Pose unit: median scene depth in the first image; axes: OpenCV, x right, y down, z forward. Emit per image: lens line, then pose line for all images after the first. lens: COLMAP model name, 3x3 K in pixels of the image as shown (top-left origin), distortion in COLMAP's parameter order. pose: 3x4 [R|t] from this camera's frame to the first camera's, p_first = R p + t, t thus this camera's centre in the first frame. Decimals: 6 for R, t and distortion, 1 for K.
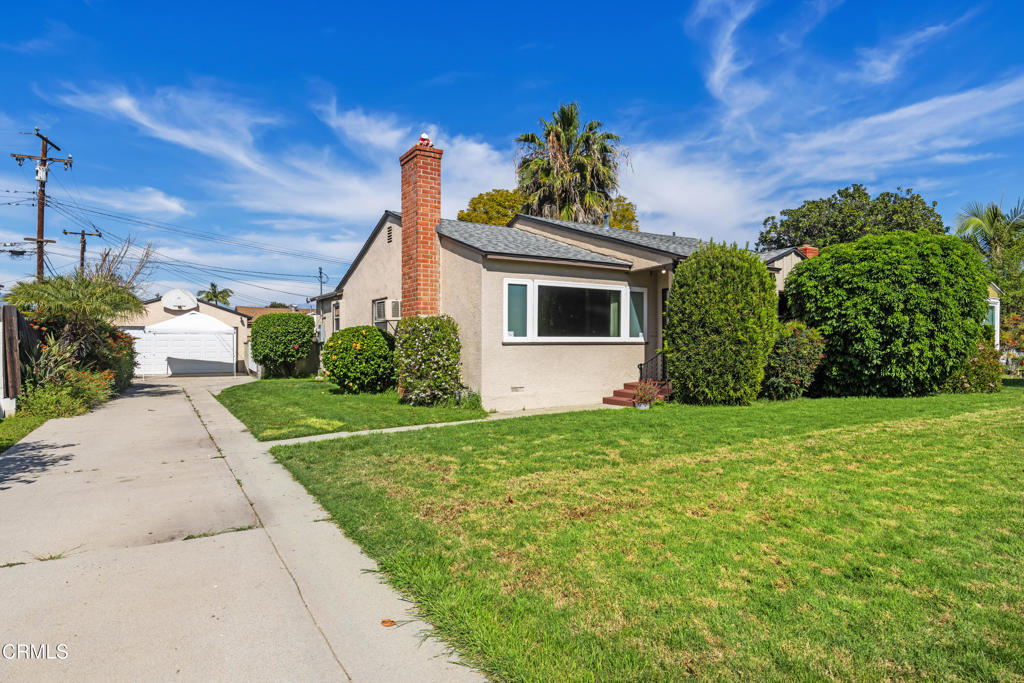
lens RADIAL K [[589.2, 0, 513.1], [0, 589.2, 339.3], [0, 0, 1]] dist [0.014430, -0.007091]
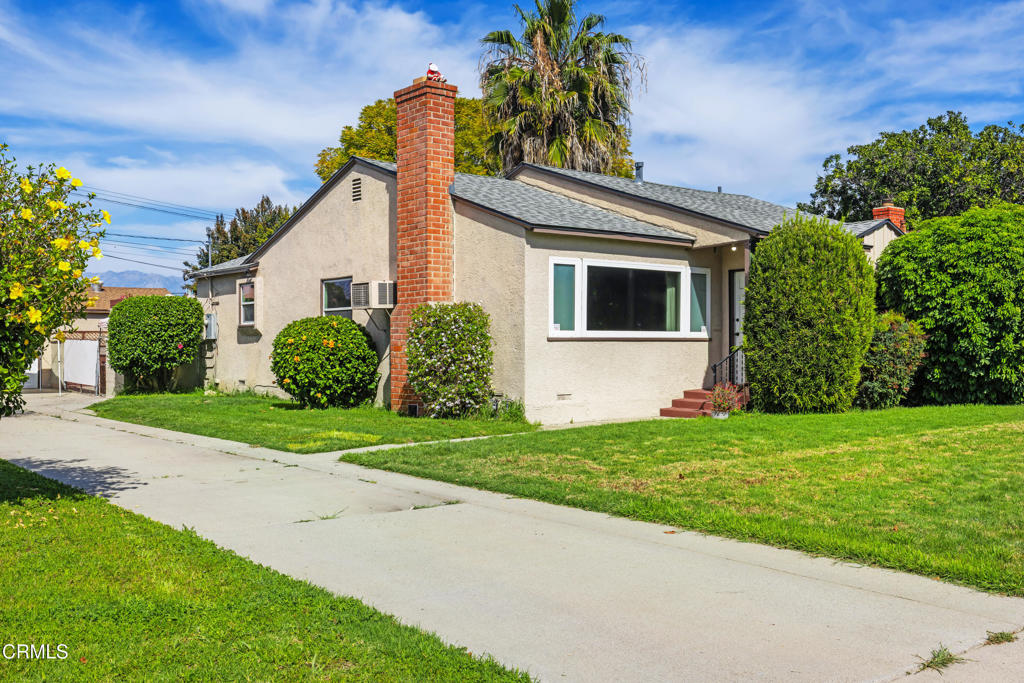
lens RADIAL K [[1050.1, 0, 510.5], [0, 1050.1, 342.3], [0, 0, 1]] dist [0.014032, 0.000000]
pose [[0.990816, 0.000463, 0.135217, -0.236239], [-0.000881, 0.999995, 0.003031, 0.006739], [-0.135215, -0.003122, 0.990811, -0.360602]]
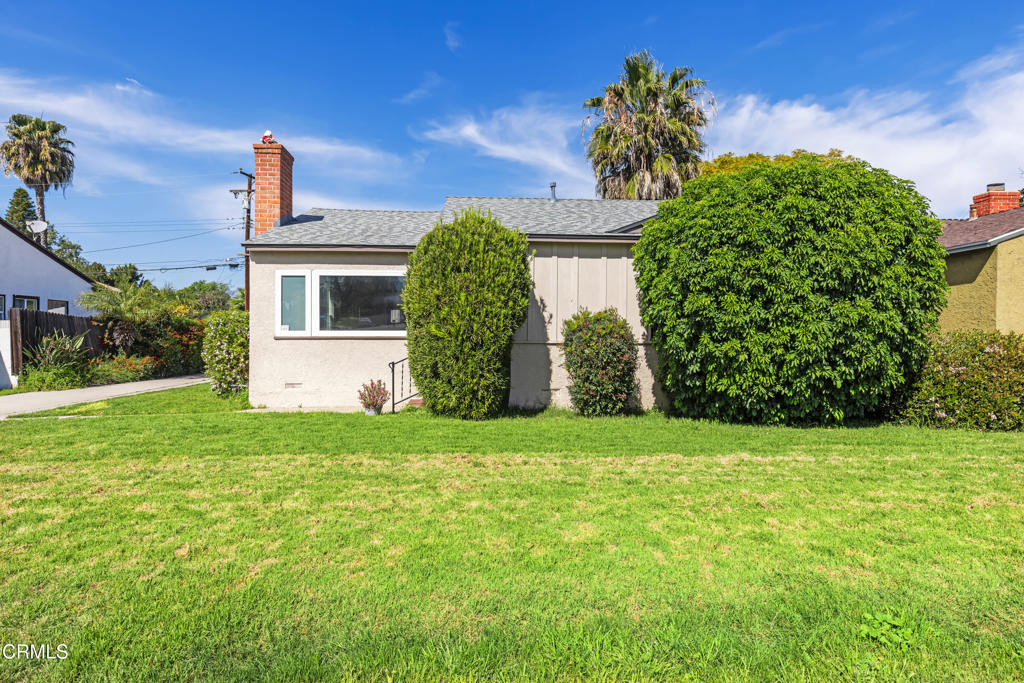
lens RADIAL K [[589.2, 0, 521.9], [0, 589.2, 348.3], [0, 0, 1]] dist [0.014430, -0.007091]
pose [[0.868005, 0.014480, -0.496344, 0.745128], [0.002539, 0.999432, 0.033596, -0.006632], [0.496548, -0.030421, 0.867476, 0.324861]]
